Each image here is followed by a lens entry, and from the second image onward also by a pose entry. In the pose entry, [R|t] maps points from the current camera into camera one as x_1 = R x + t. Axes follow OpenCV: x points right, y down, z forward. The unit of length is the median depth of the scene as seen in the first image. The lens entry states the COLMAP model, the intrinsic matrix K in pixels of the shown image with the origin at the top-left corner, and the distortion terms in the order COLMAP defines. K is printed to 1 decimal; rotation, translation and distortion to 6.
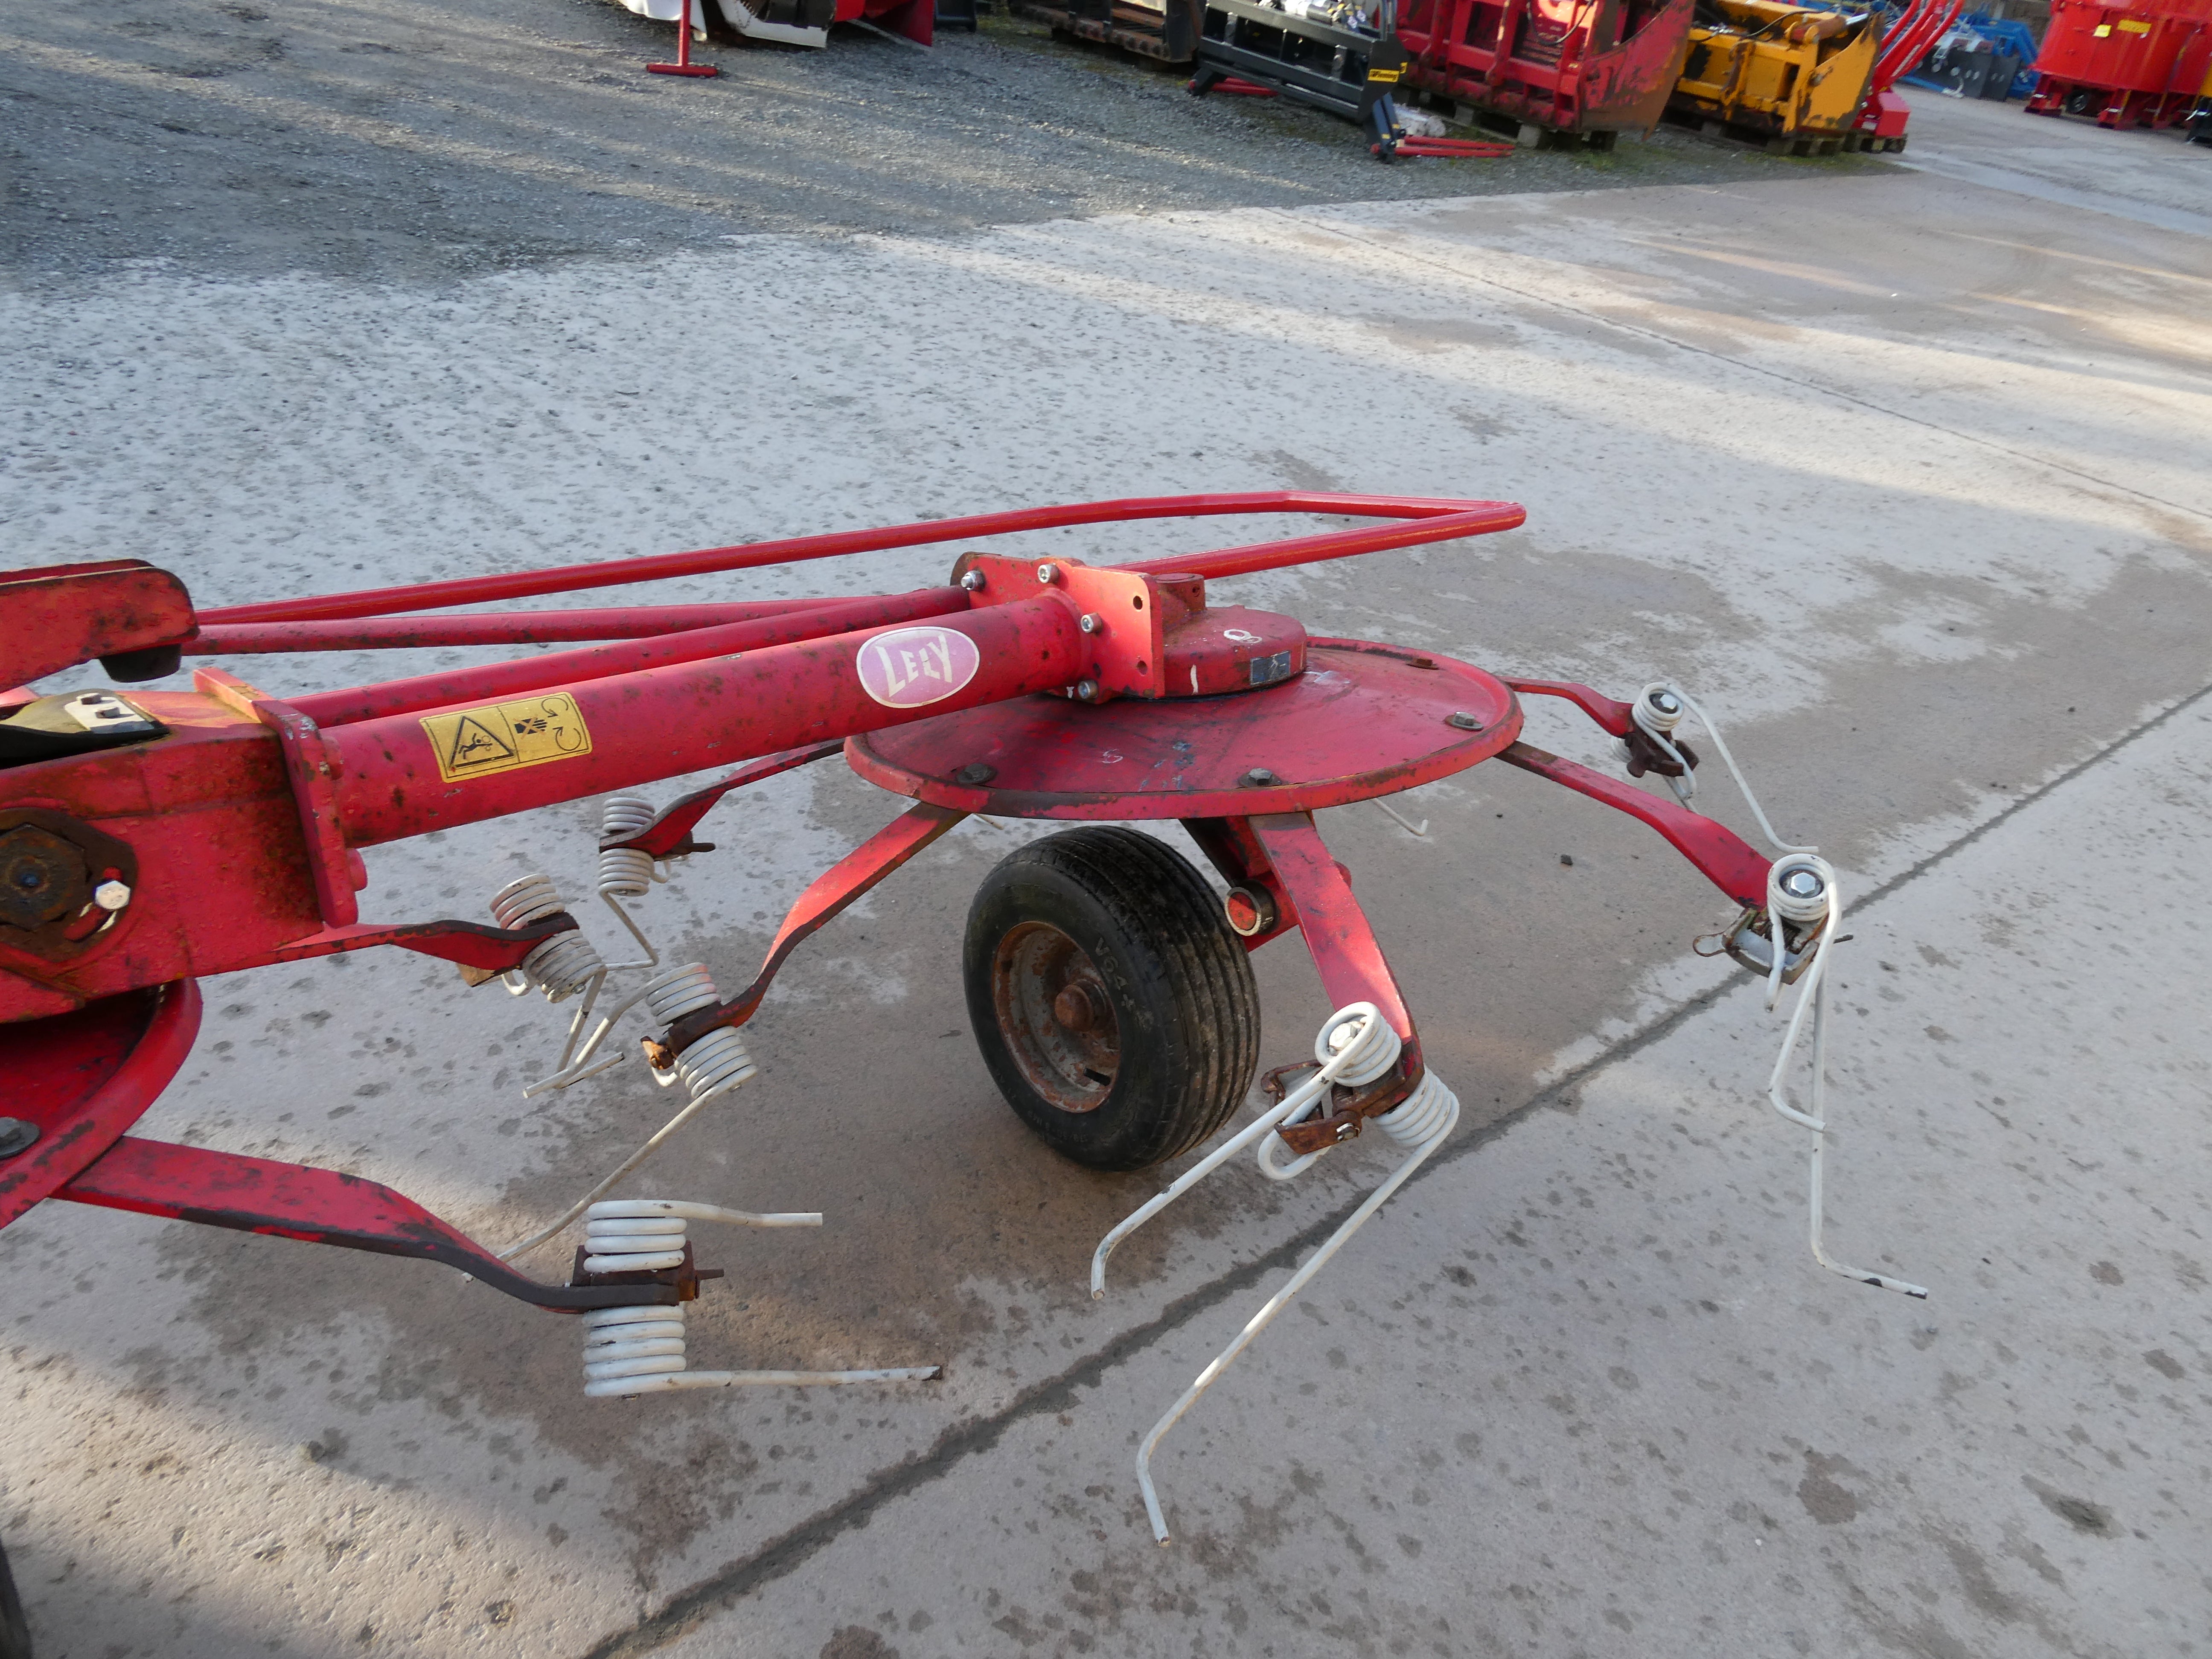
lens RADIAL K [[1563.5, 0, 1147.9], [0, 1563.5, 814.6], [0, 0, 1]] dist [0.017199, -0.029079]
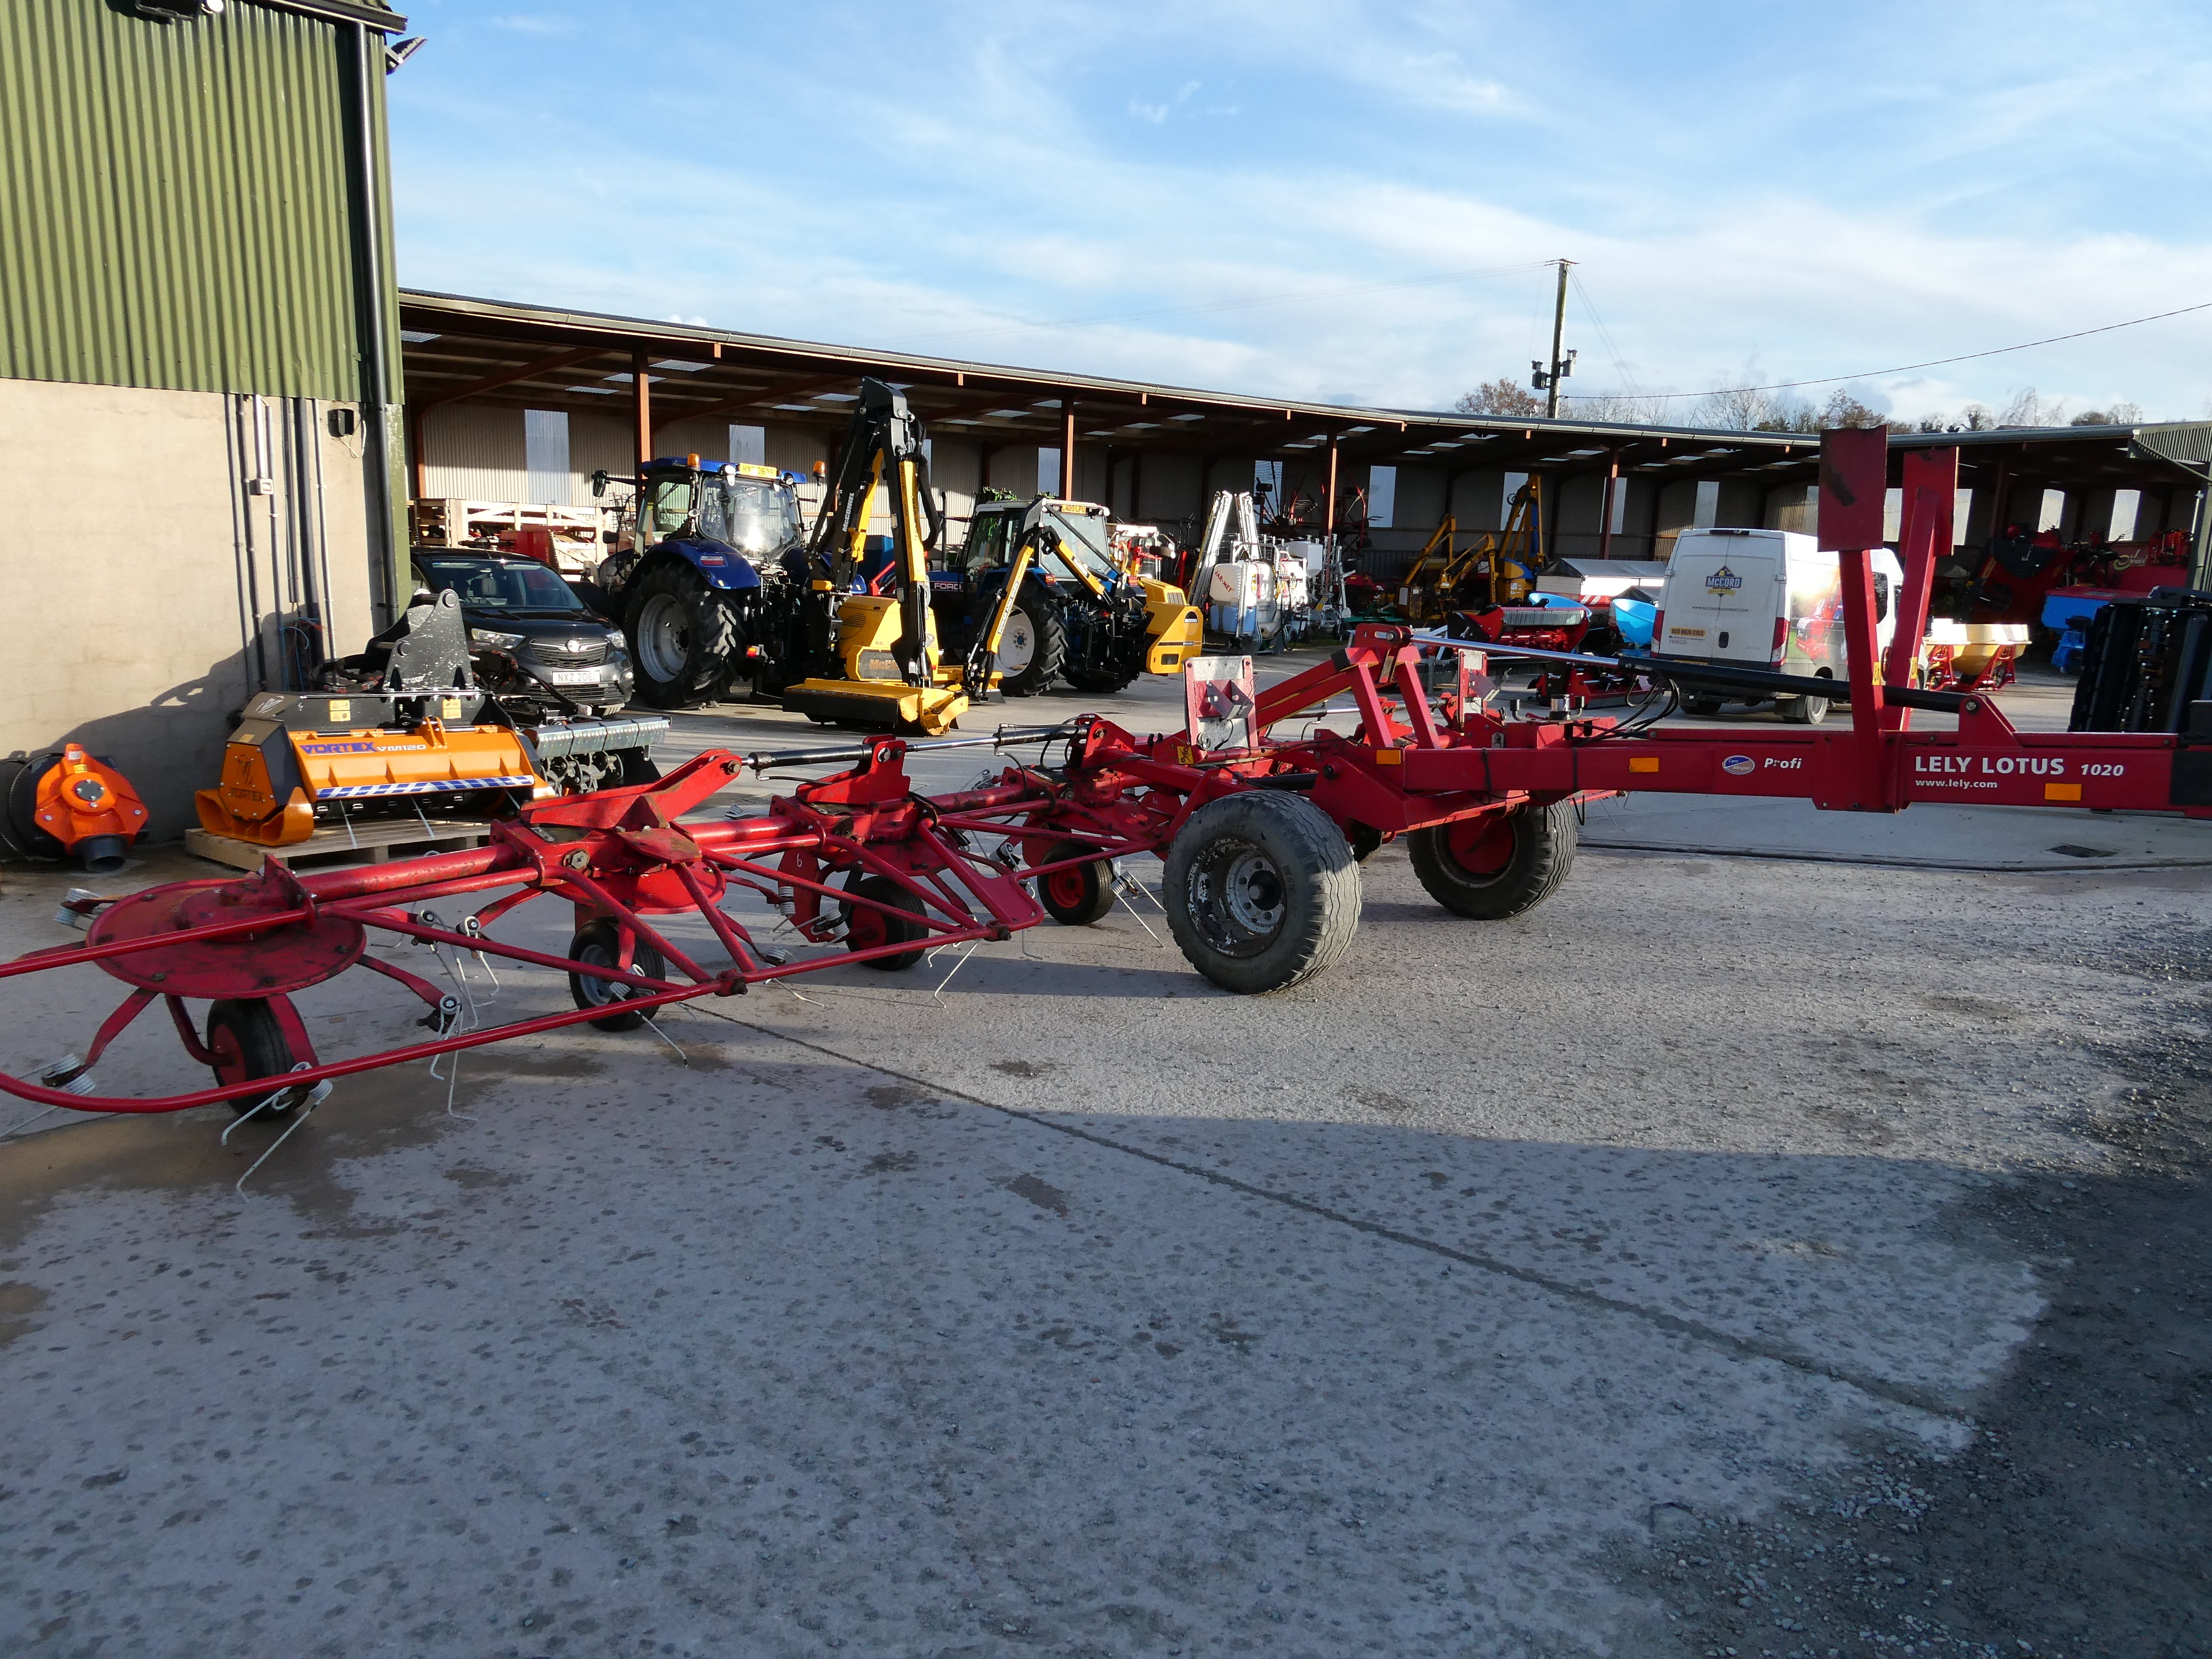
lens RADIAL K [[1563.5, 0, 1133.8], [0, 1563.5, 835.4], [0, 0, 1]] dist [0.017199, -0.029079]
pose [[-0.978201, -0.097223, -0.183493, -0.169261], [-0.193178, 0.750232, 0.632324, -0.377637], [0.076186, 0.653987, -0.752660, 0.511799]]
